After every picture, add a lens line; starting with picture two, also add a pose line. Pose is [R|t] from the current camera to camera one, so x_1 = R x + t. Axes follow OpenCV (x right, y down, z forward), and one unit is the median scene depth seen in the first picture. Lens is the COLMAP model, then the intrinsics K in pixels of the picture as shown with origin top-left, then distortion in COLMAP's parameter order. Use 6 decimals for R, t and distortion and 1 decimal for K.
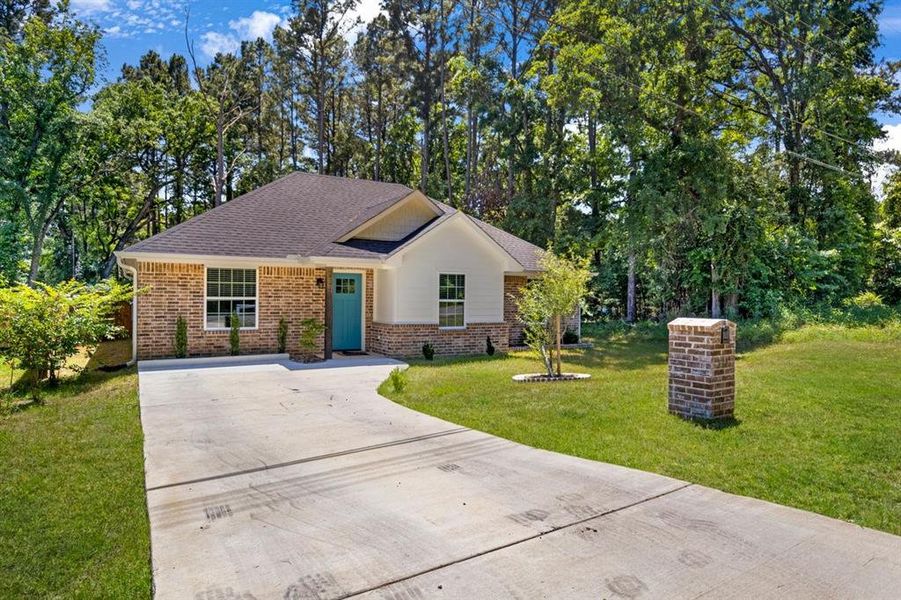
lens RADIAL K [[520.3, 0, 450.5], [0, 520.3, 300.0], [0, 0, 1]] dist [-0.002989, -0.000543]
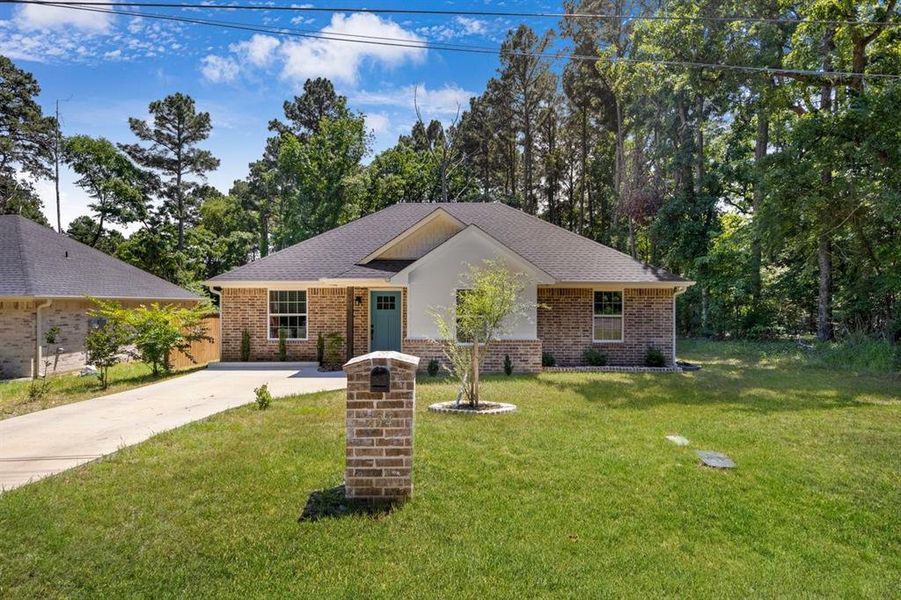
lens RADIAL K [[460.9, 0, 444.2], [0, 460.9, 297.7], [0, 0, 1]] dist [-0.007572, -0.000577]
pose [[0.851073, -0.017823, -0.524745, 0.462667], [0.004913, 0.999650, -0.025985, -0.013112], [0.525024, 0.019537, 0.850863, 0.258874]]
